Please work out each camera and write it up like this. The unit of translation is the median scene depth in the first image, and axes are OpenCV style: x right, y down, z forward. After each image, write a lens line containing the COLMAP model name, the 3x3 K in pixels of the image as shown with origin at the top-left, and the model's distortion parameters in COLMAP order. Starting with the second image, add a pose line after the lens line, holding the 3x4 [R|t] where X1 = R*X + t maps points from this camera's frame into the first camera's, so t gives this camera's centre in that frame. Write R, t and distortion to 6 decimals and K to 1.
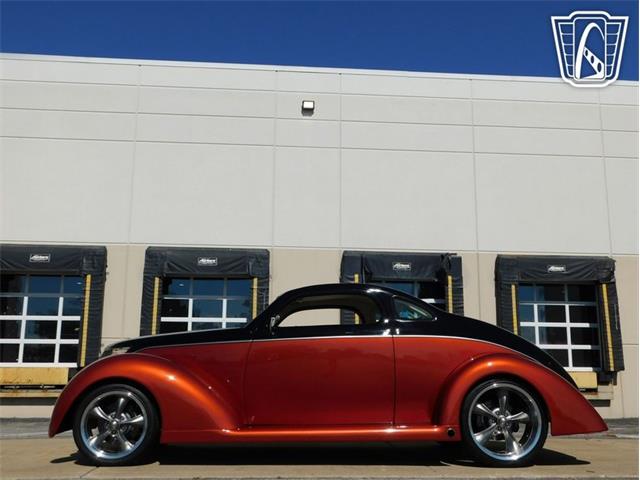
lens RADIAL K [[671.9, 0, 320.0], [0, 671.9, 240.0], [0, 0, 1]] dist [0.021071, 0.006328]
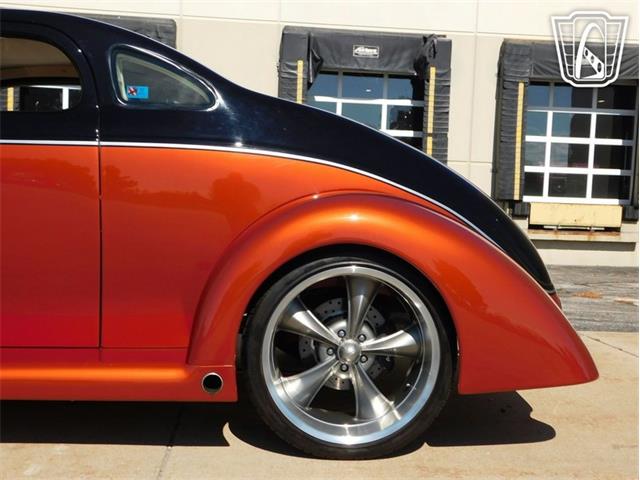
lens RADIAL K [[766.4, 0, 320.0], [0, 766.4, 240.0], [0, 0, 1]] dist [0.039238, 0.032107]
pose [[0.999535, 0.030266, 0.003715, 0.078556], [-0.030203, 0.965872, 0.257251, 0.024917], [0.004198, -0.257244, 0.966337, 0.176175]]
